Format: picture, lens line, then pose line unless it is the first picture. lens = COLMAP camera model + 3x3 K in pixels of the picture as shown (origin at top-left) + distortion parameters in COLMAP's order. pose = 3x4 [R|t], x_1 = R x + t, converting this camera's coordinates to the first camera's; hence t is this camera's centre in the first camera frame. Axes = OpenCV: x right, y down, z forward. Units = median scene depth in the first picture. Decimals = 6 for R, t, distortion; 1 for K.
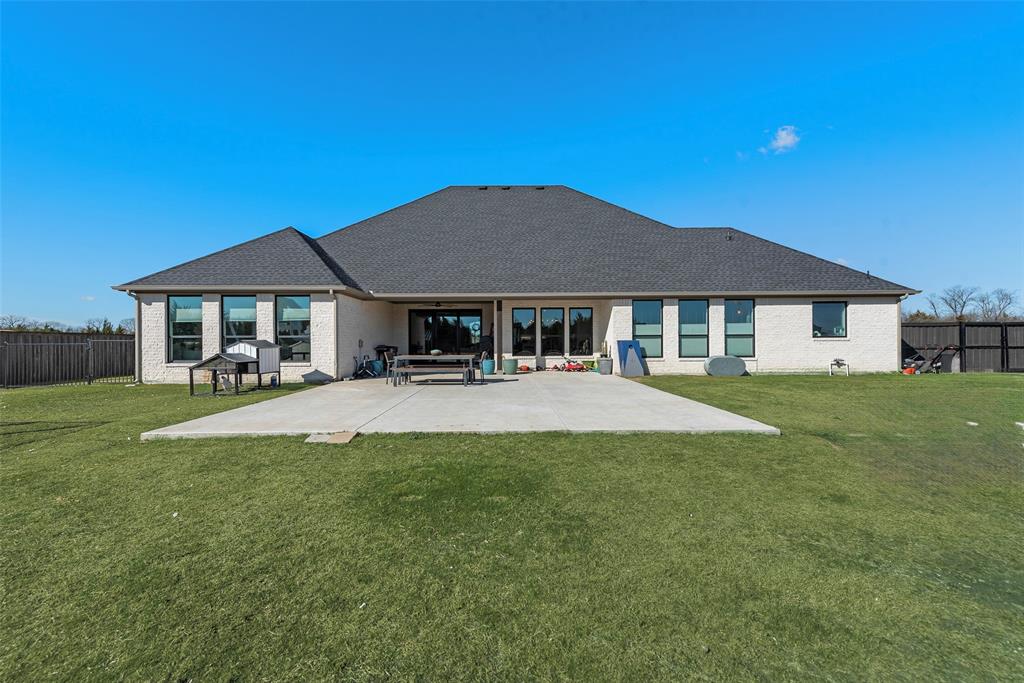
lens RADIAL K [[396.4, 0, 512.3], [0, 396.4, 345.1], [0, 0, 1]] dist [0.001263, -0.000172]
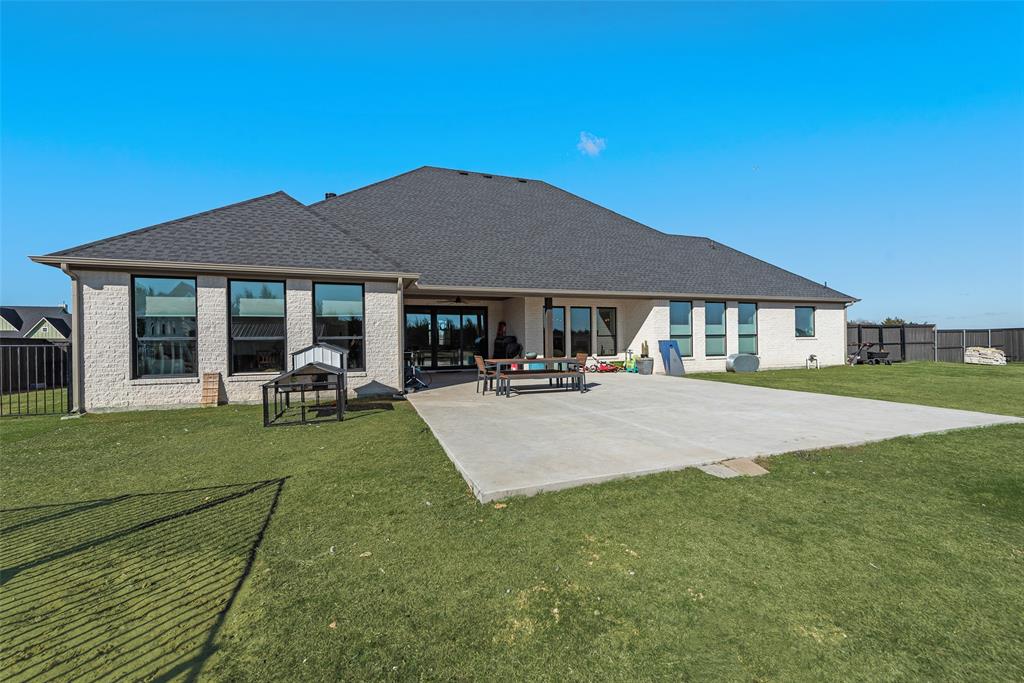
lens RADIAL K [[403.0, 0, 507.3], [0, 403.0, 342.3], [0, 0, 1]] dist [0.001872, 0.000093]
pose [[0.946229, -0.007470, 0.323411, -0.432103], [0.009972, 0.999932, -0.006082, -0.004540], [-0.323344, 0.008981, 0.946239, 0.151512]]
